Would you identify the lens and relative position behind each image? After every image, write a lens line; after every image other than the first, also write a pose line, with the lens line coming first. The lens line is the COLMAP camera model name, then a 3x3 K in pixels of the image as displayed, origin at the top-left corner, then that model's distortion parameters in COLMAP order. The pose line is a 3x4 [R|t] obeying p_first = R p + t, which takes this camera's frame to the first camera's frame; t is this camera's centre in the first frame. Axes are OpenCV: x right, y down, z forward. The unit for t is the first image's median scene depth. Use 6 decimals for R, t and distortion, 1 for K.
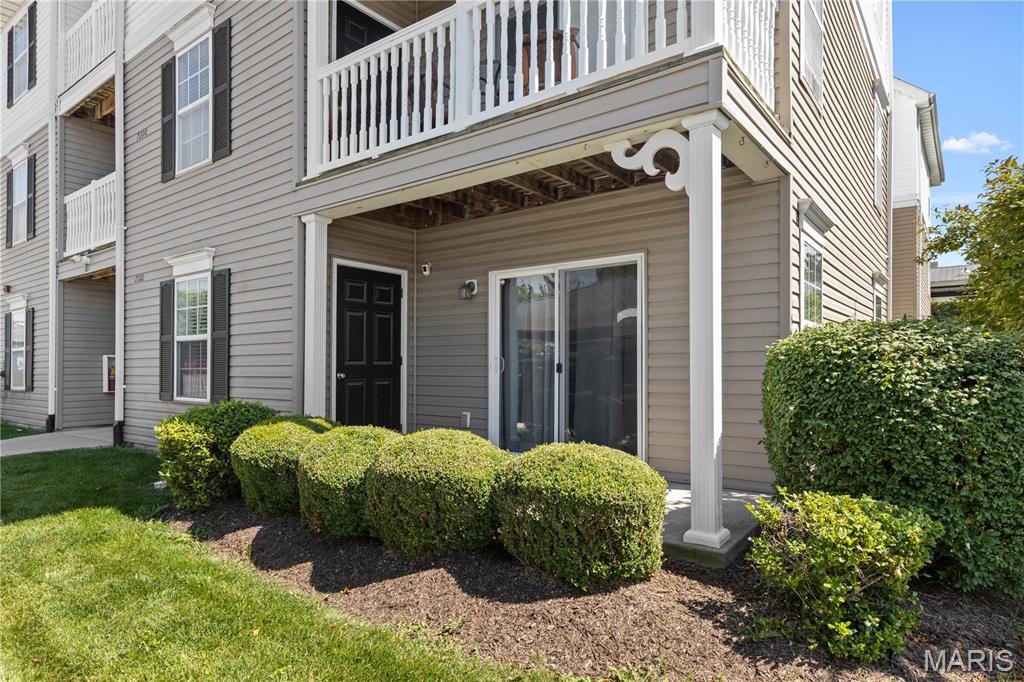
lens RADIAL K [[591.3, 0, 509.9], [0, 591.3, 365.5], [0, 0, 1]] dist [0.001617, 0.000059]
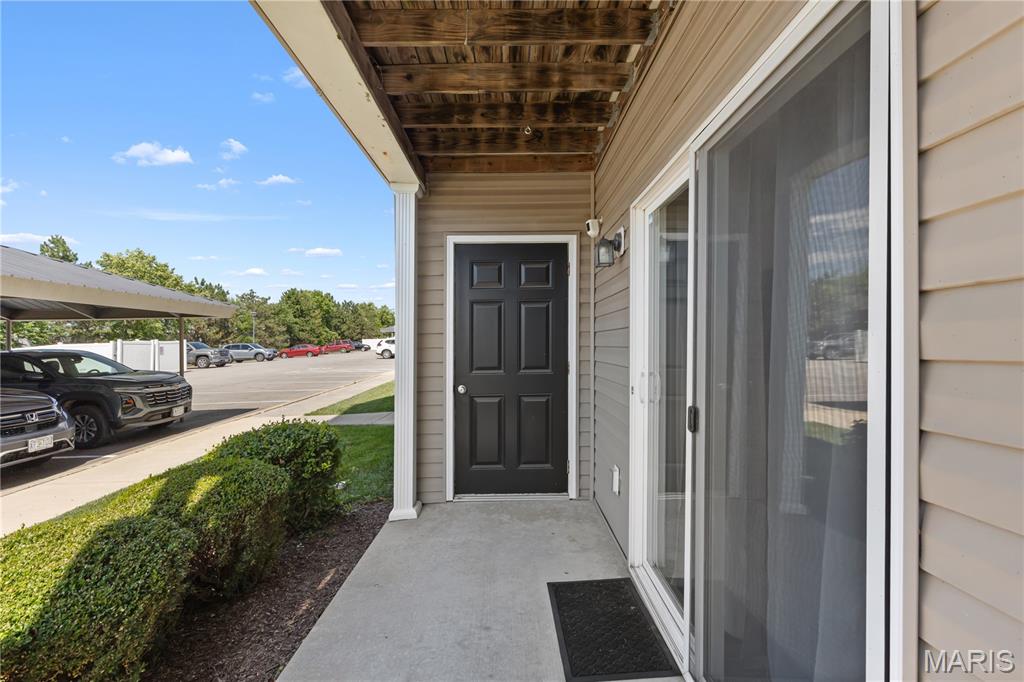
lens RADIAL K [[465.3, 0, 515.7], [0, 465.3, 348.4], [0, 0, 1]] dist [0.000922, 0.001085]
pose [[0.615473, 0.003839, -0.788149, 0.228935], [0.007871, 0.999908, 0.011018, -0.041081], [0.788119, -0.012985, 0.615386, 0.687177]]
